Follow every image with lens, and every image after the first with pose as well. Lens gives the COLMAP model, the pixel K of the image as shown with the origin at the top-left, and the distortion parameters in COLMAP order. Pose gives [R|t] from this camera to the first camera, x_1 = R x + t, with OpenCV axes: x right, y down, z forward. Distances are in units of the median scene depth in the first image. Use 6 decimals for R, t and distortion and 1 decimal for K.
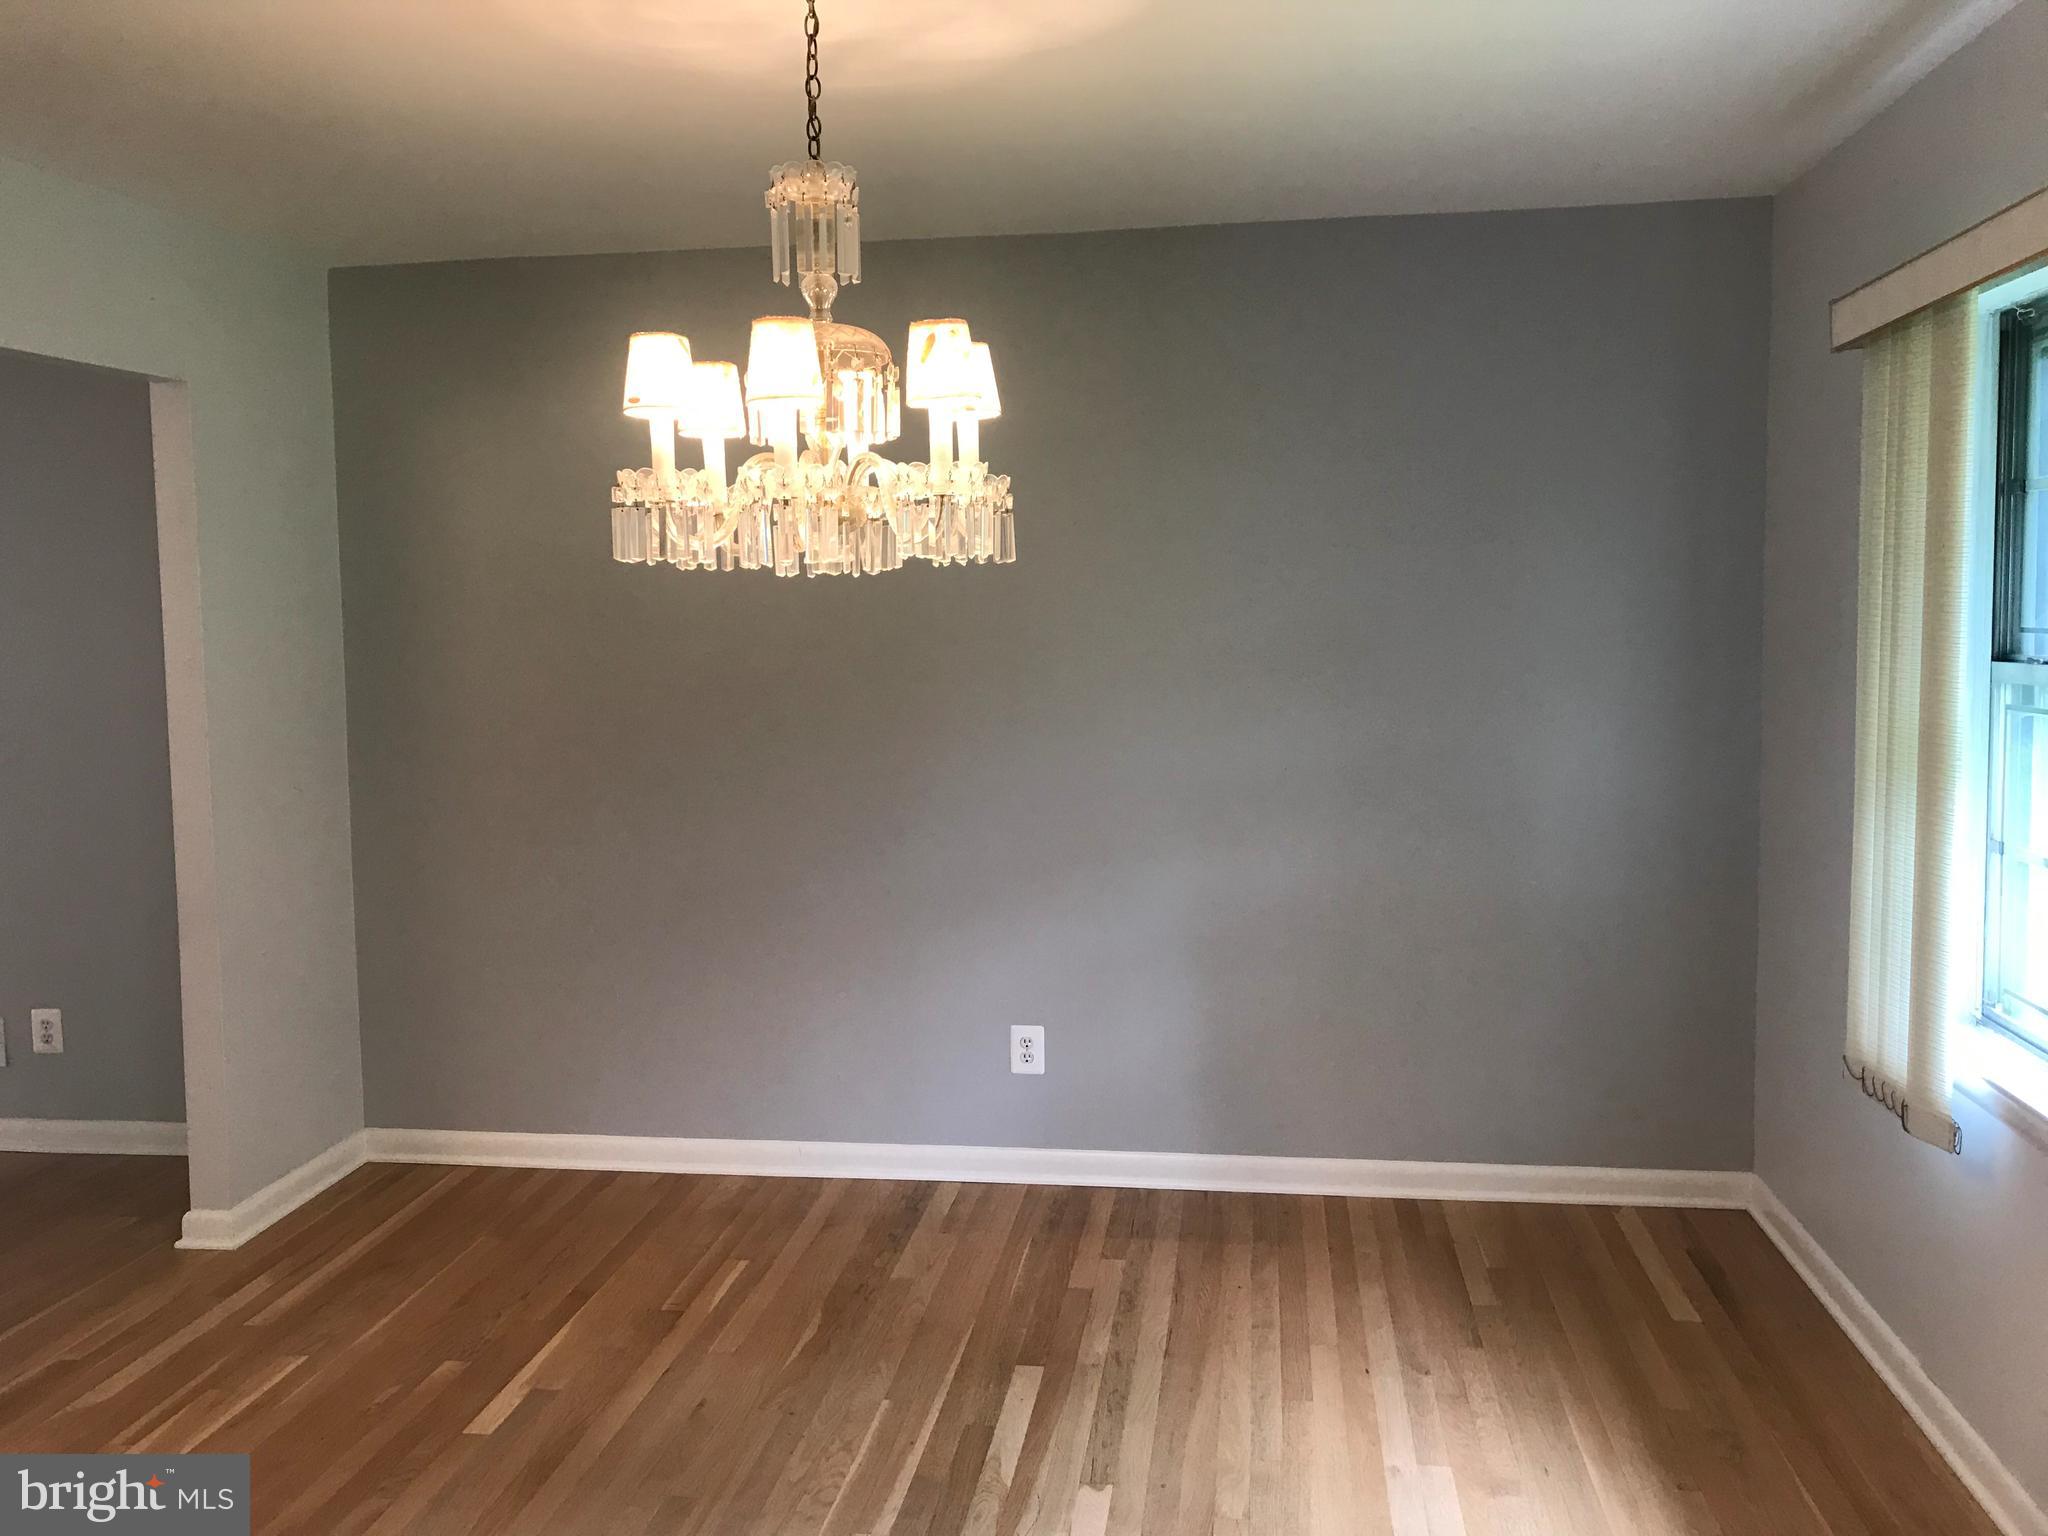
lens RADIAL K [[1705.2, 0, 1016.8], [0, 1705.2, 743.5], [0, 0, 1]] dist [0.077115, -0.141356]
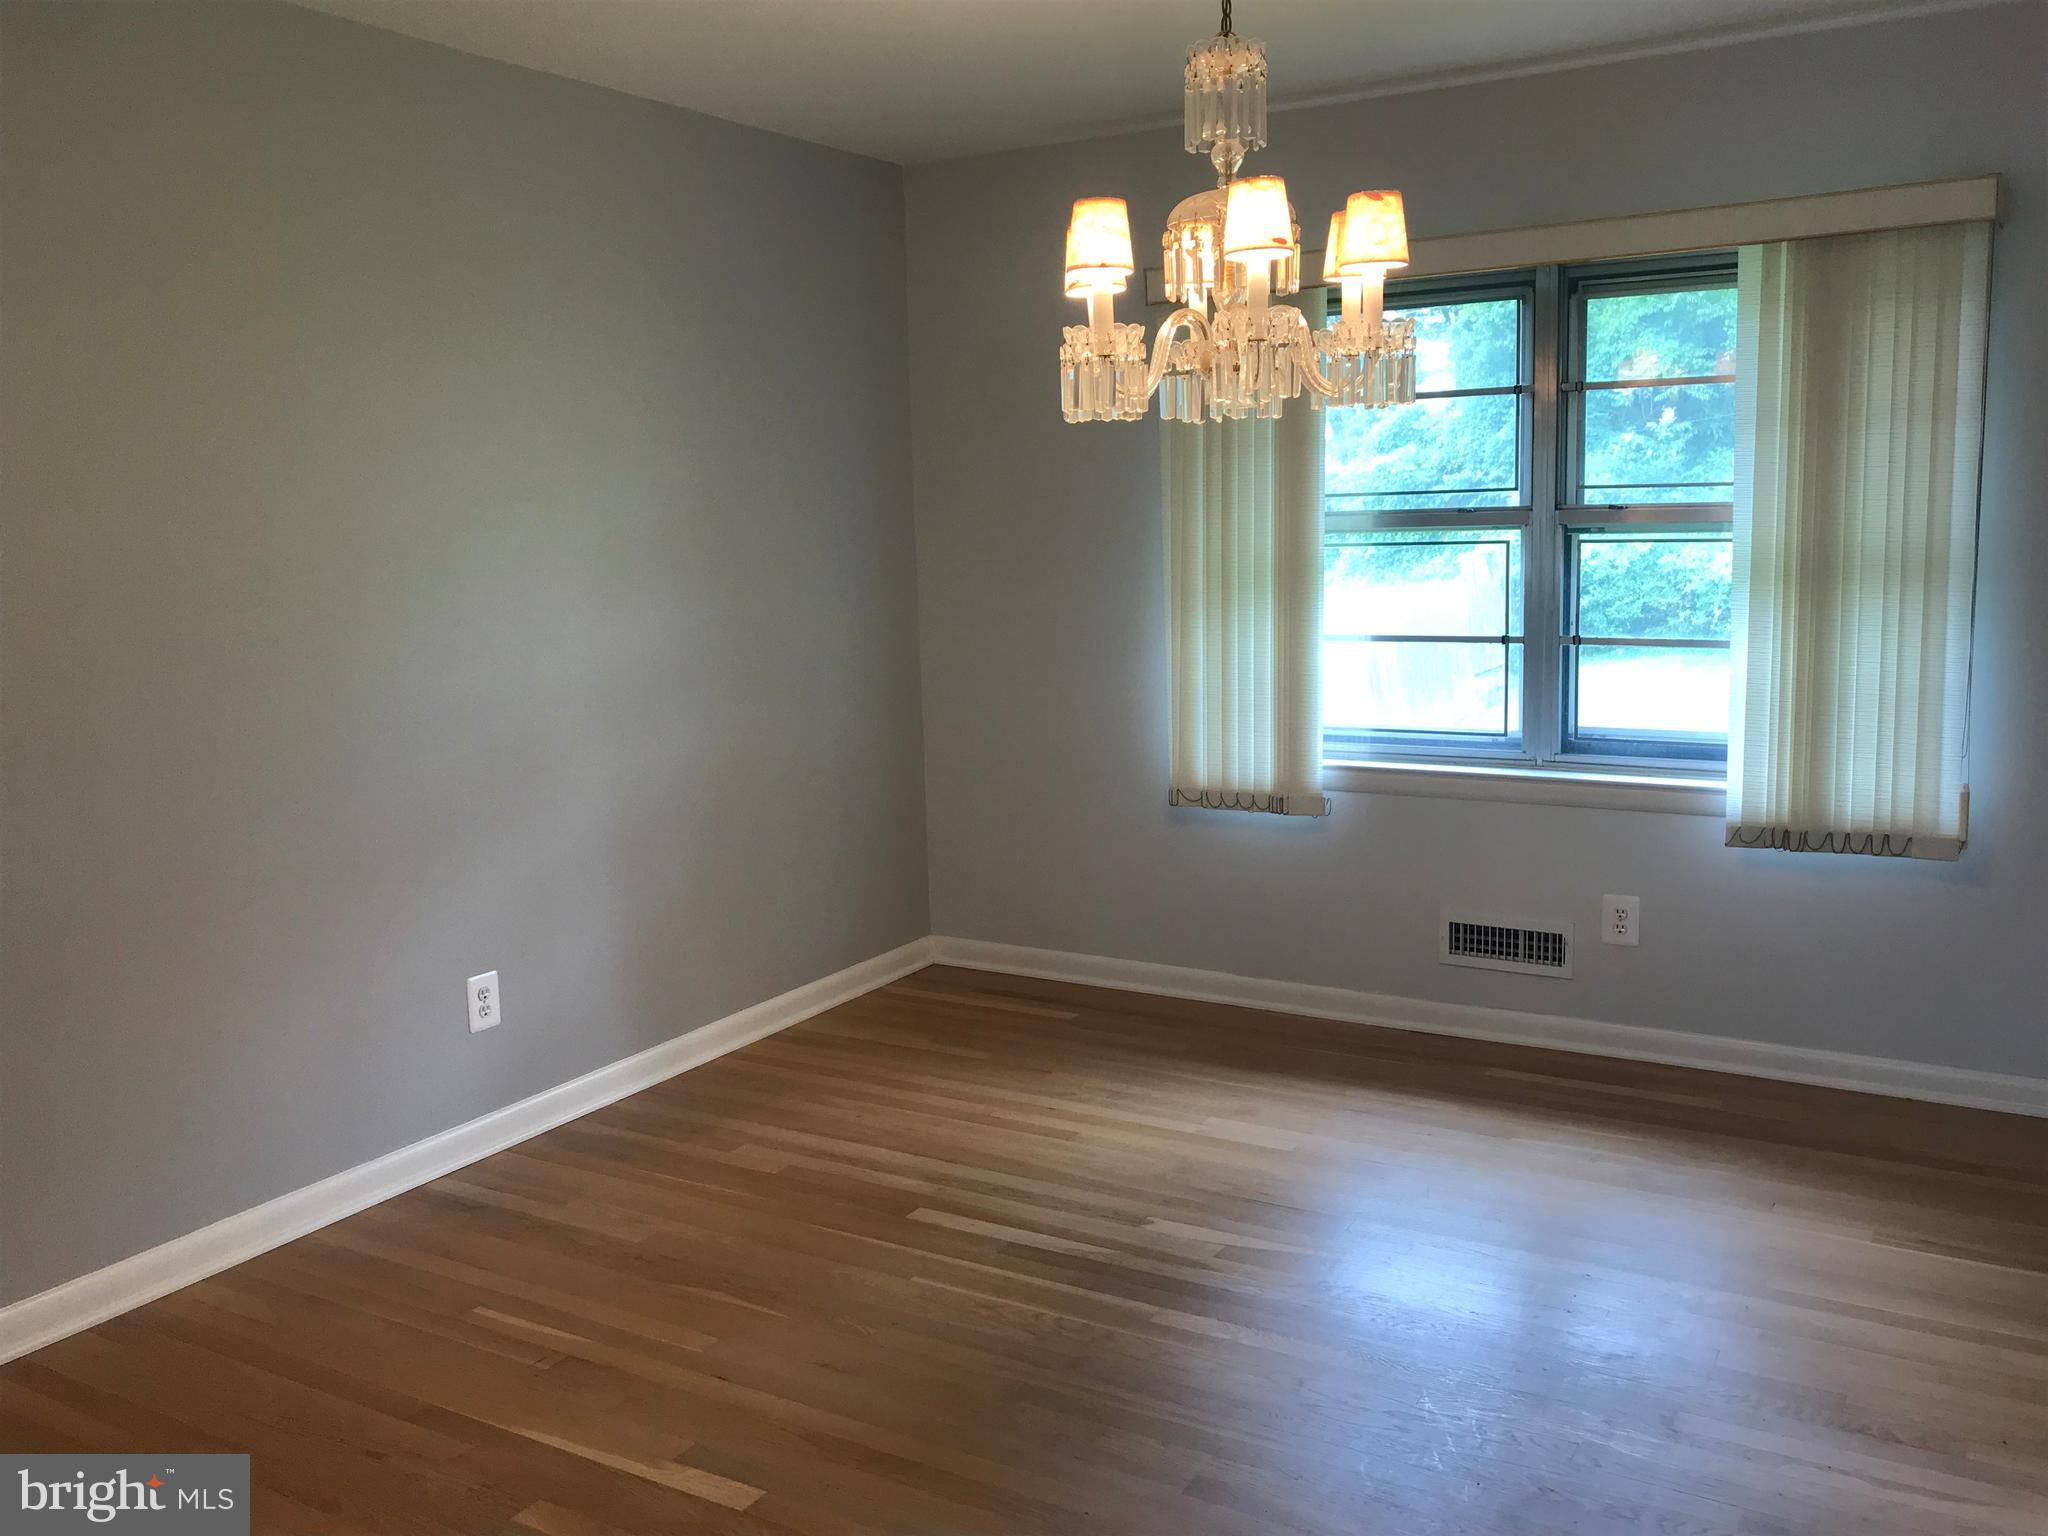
lens RADIAL K [[1740.1, 0, 1024.7], [0, 1740.1, 737.6], [0, 0, 1]] dist [-0.002342, -0.001975]
pose [[0.389047, -0.120888, 0.913251, -0.831841], [0.099014, 0.991097, 0.089013, -0.006426], [-0.915881, 0.055795, 0.397553, 0.476493]]
